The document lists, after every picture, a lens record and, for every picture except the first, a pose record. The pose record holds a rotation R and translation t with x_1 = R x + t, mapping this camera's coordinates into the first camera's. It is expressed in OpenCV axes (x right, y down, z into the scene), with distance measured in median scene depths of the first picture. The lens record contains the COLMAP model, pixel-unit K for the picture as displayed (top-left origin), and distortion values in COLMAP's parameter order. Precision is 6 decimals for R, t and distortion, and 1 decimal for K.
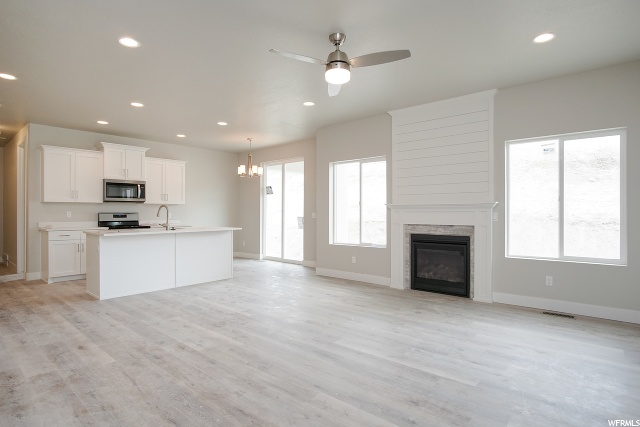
lens RADIAL K [[343.9, 0, 317.0], [0, 343.9, 212.5], [0, 0, 1]] dist [-0.036615, 0.012374]
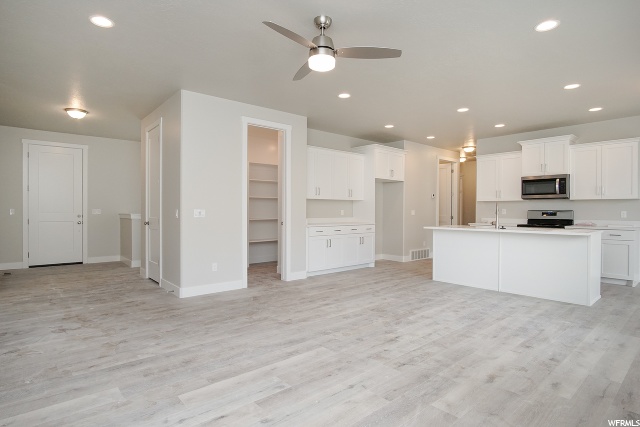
lens RADIAL K [[343.9, 0, 317.0], [0, 343.9, 212.5], [0, 0, 1]] dist [-0.036615, 0.012374]
pose [[-0.140149, 0.007418, -0.990103, 0.650846], [-0.002472, 0.999966, 0.007842, 0.000980], [0.990127, 0.003547, -0.140126, 0.737851]]
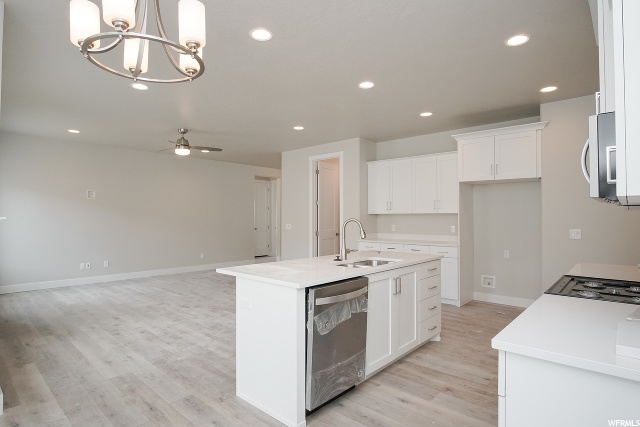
lens RADIAL K [[343.9, 0, 317.0], [0, 343.9, 212.5], [0, 0, 1]] dist [-0.036615, 0.012374]
pose [[-0.999835, 0.000710, 0.018169, -0.459812], [0.000442, 0.999891, -0.014745, -0.028316], [-0.018177, -0.014734, -0.999726, 1.862618]]
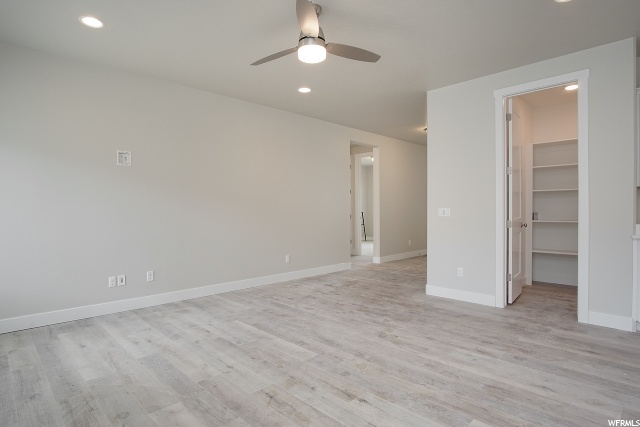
lens RADIAL K [[343.9, 0, 317.0], [0, 343.9, 212.5], [0, 0, 1]] dist [-0.036615, 0.012374]
pose [[-0.997210, 0.003932, 0.074550, -0.010652], [0.004447, 0.999967, 0.006754, 0.004740], [-0.074521, 0.007067, -0.997194, 1.243561]]
